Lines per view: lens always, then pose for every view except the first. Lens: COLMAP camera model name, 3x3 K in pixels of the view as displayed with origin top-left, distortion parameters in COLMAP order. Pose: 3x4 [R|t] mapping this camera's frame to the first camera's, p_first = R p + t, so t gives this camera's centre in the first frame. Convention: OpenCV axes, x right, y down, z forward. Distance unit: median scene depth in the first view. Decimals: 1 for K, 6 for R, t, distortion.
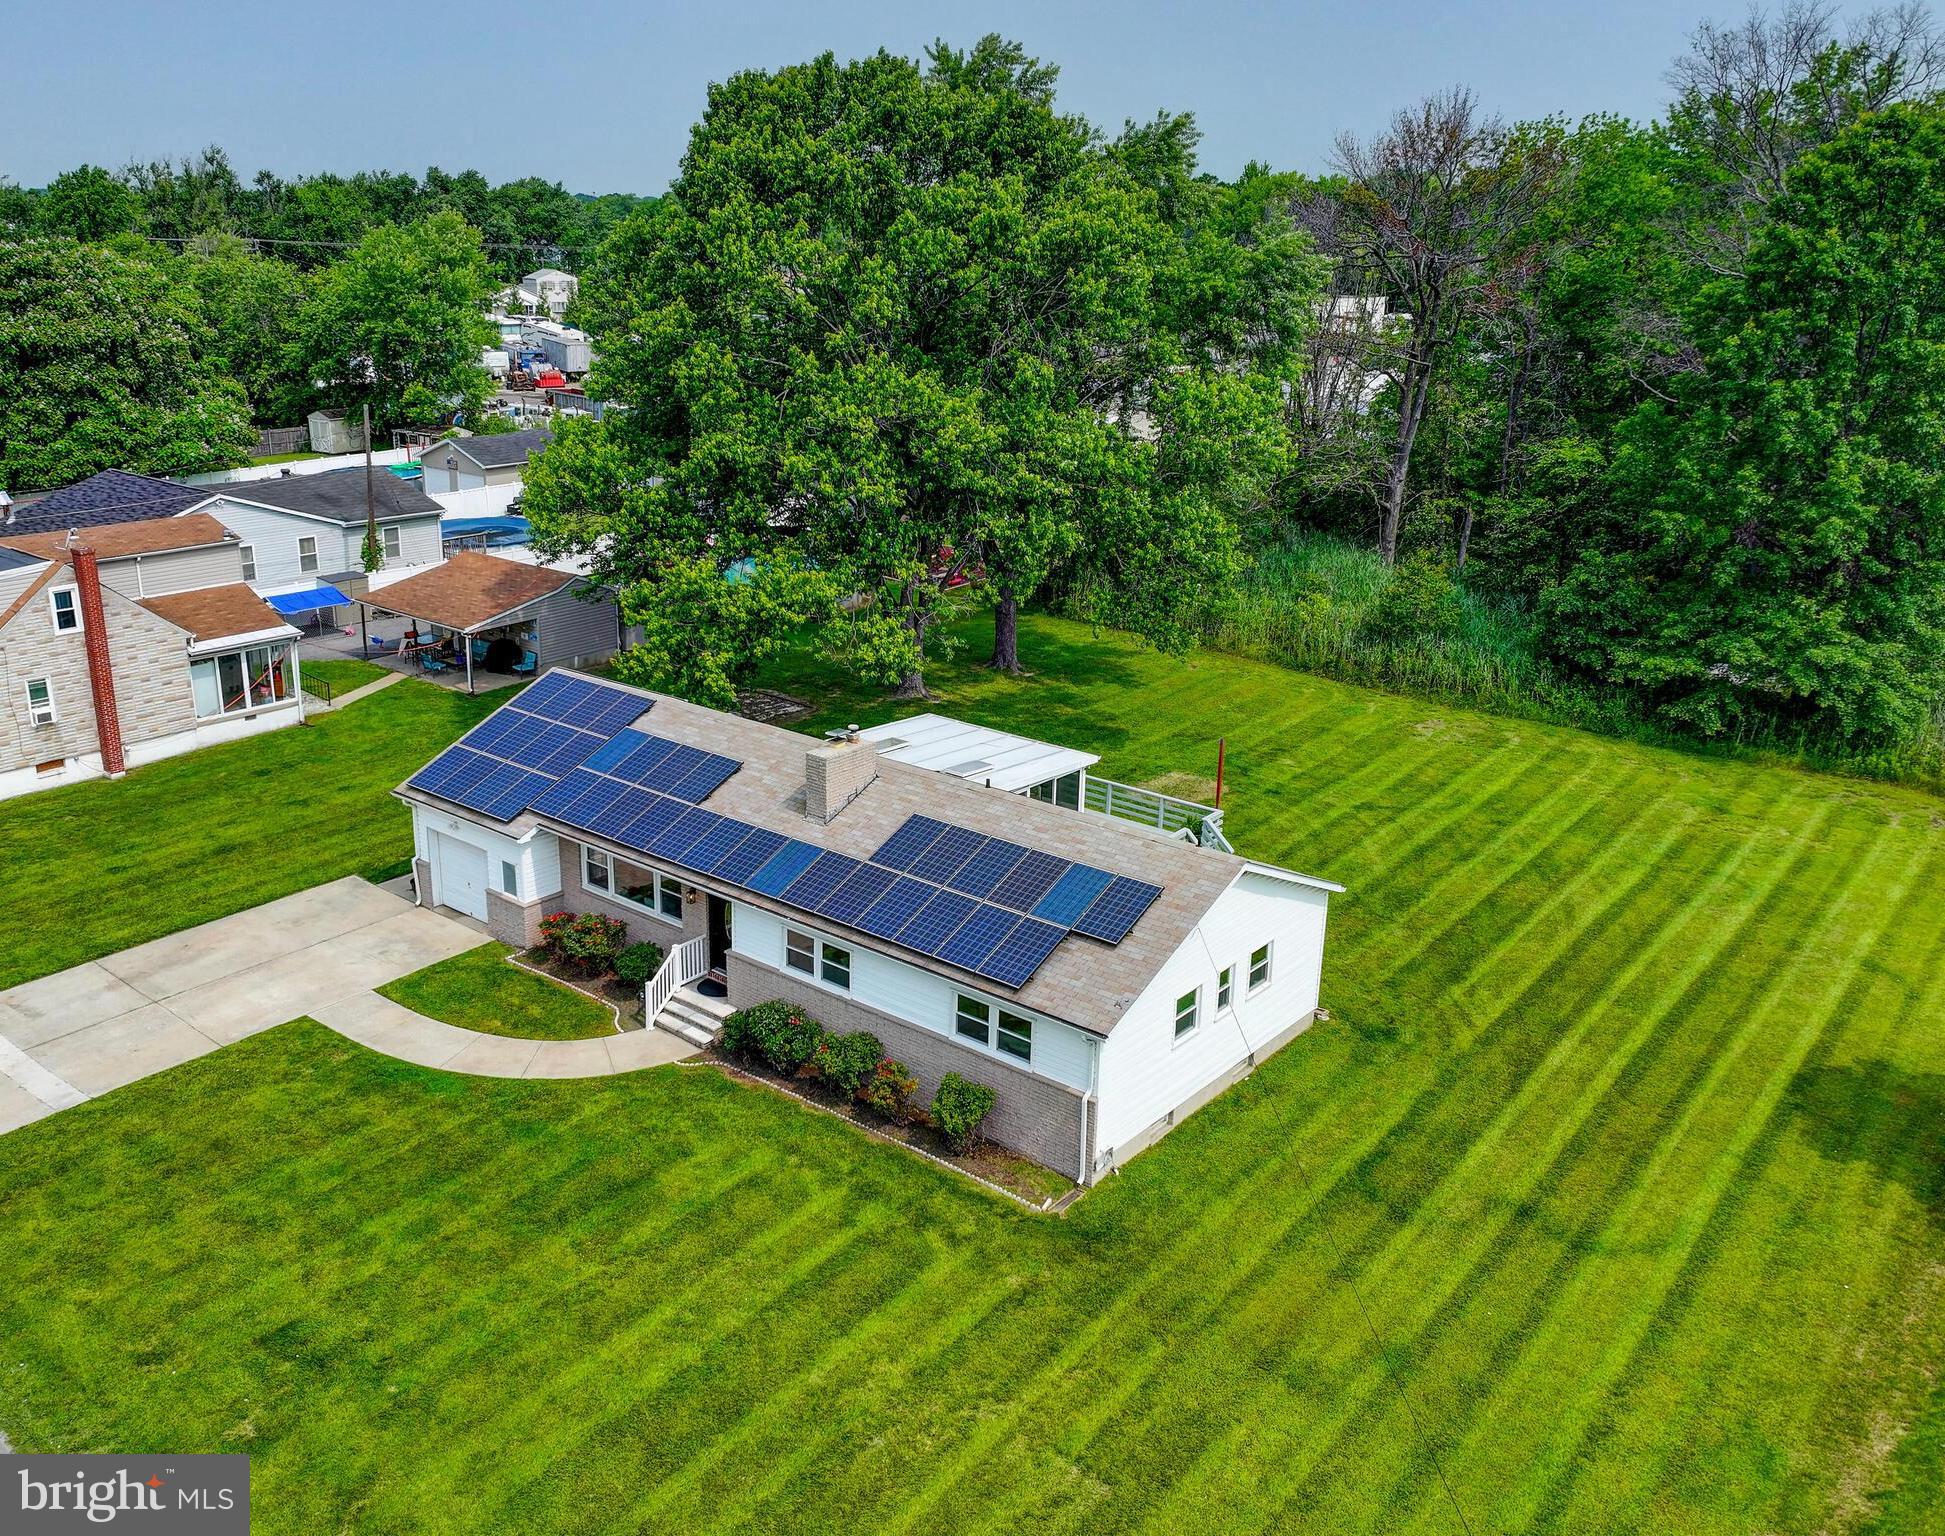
lens RADIAL K [[1590.7, 0, 893.9], [0, 1590.7, 833.9], [0, 0, 1]] dist [0.016468, 0.014083]
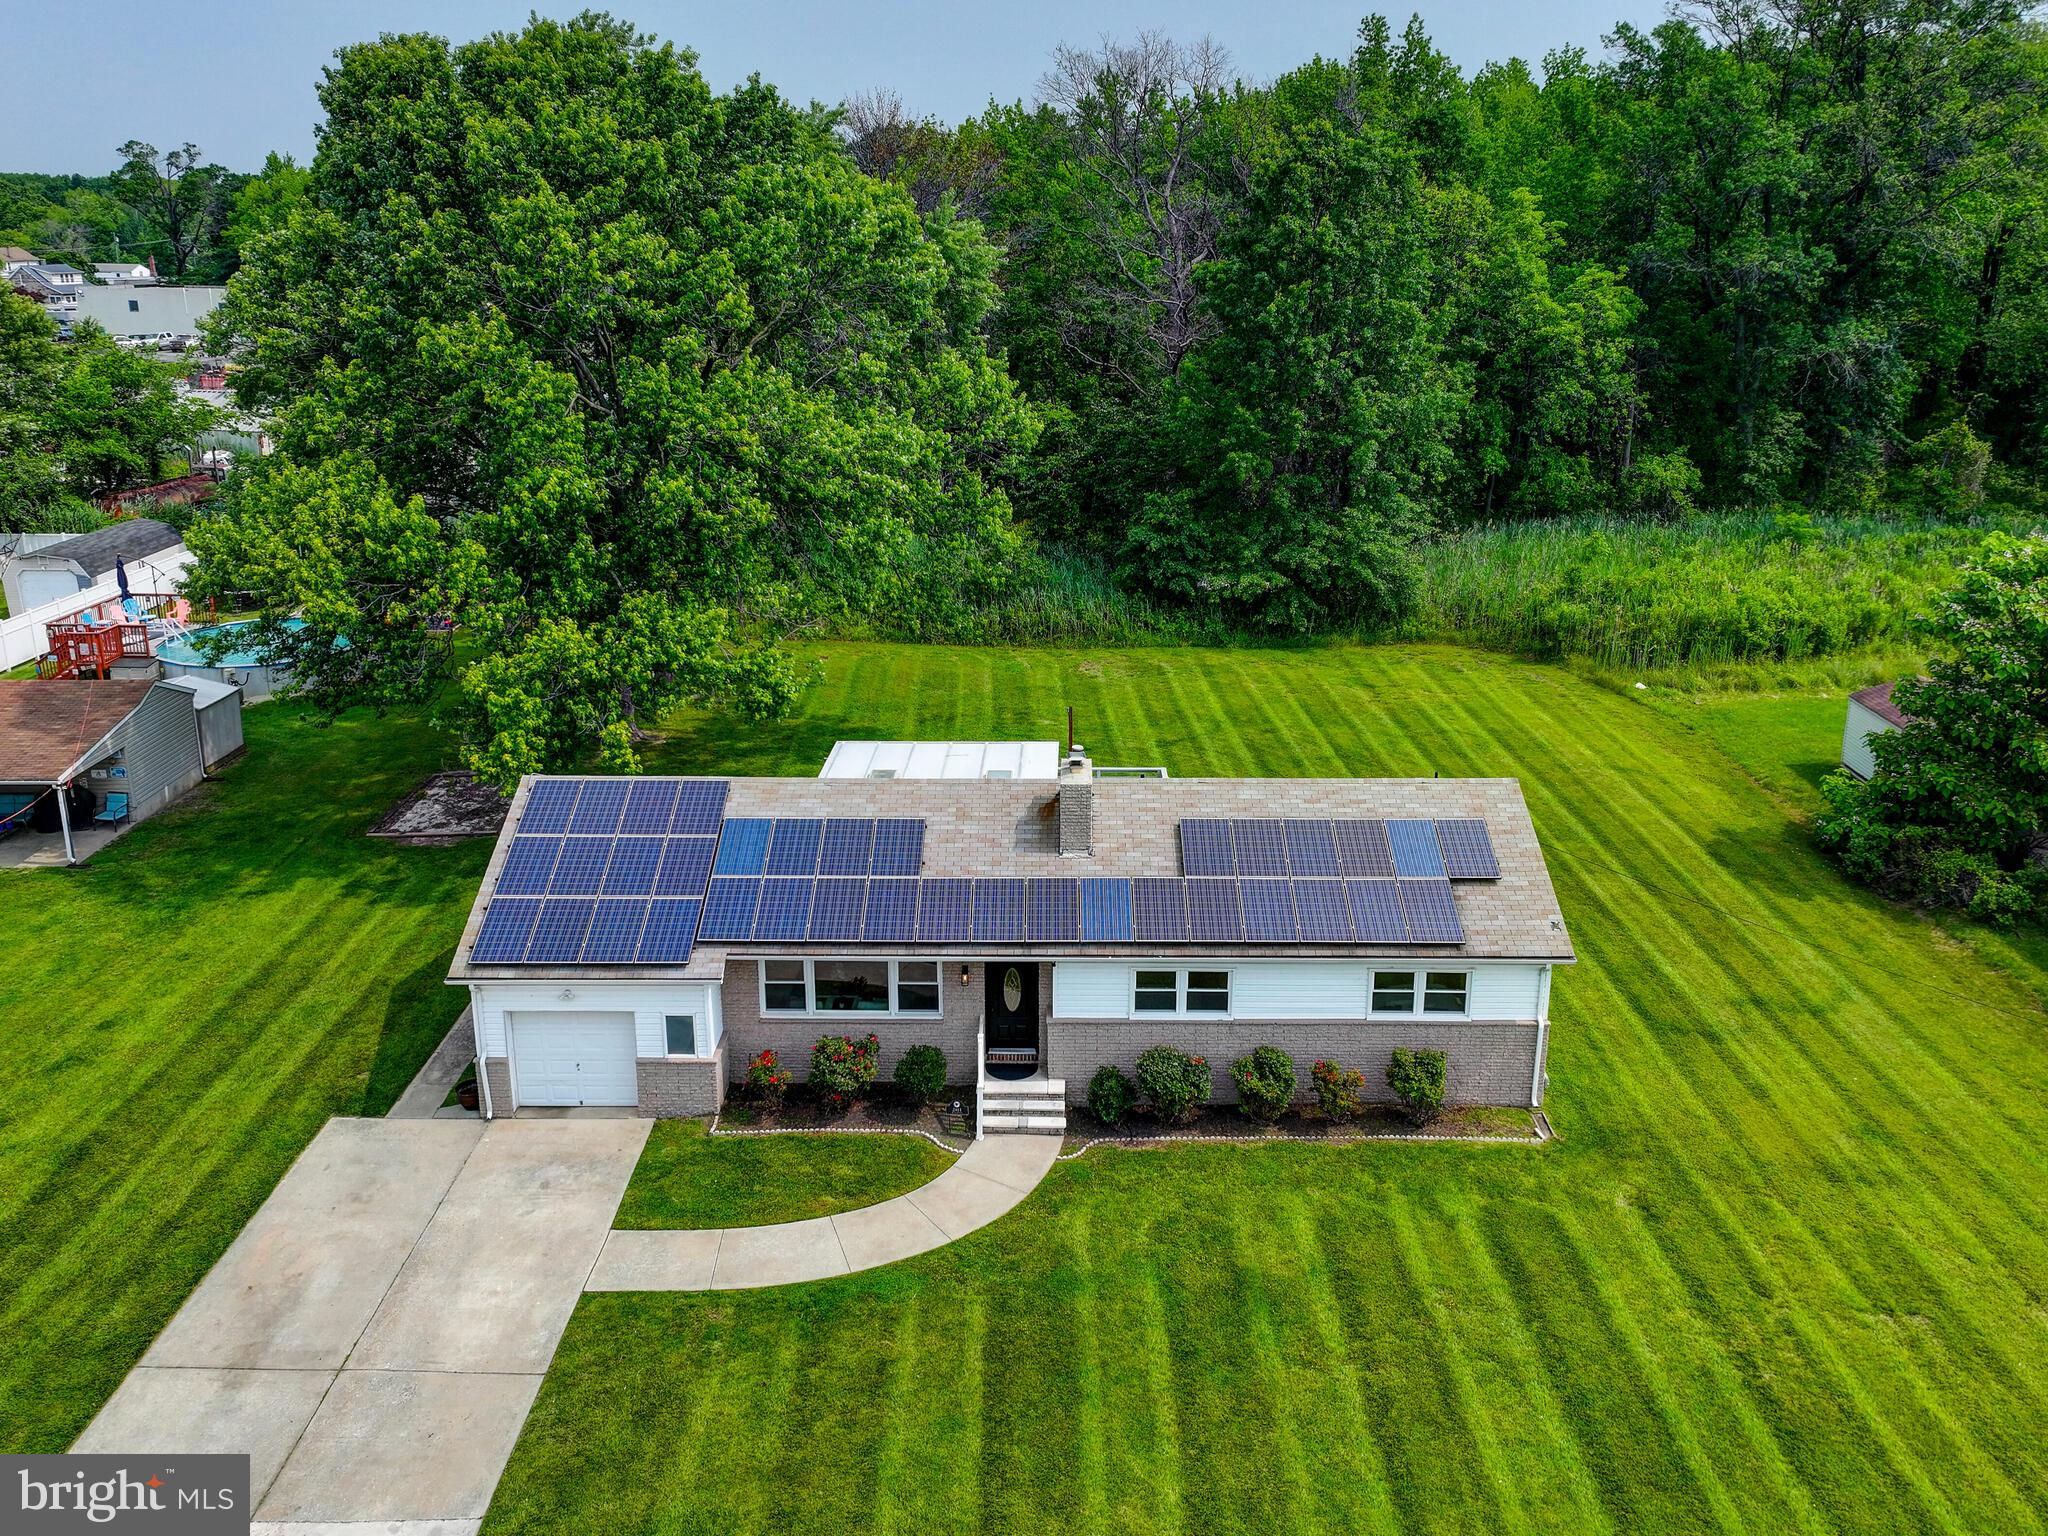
lens RADIAL K [[1592.9, 0, 1028.0], [0, 1592.9, 755.7], [0, 0, 1]] dist [0.013689, 0.007263]
pose [[0.774013, -0.213887, 0.595950, -0.606538], [0.237979, 0.970478, 0.039221, -0.106395], [-0.586745, 0.111466, 0.802063, 0.273860]]
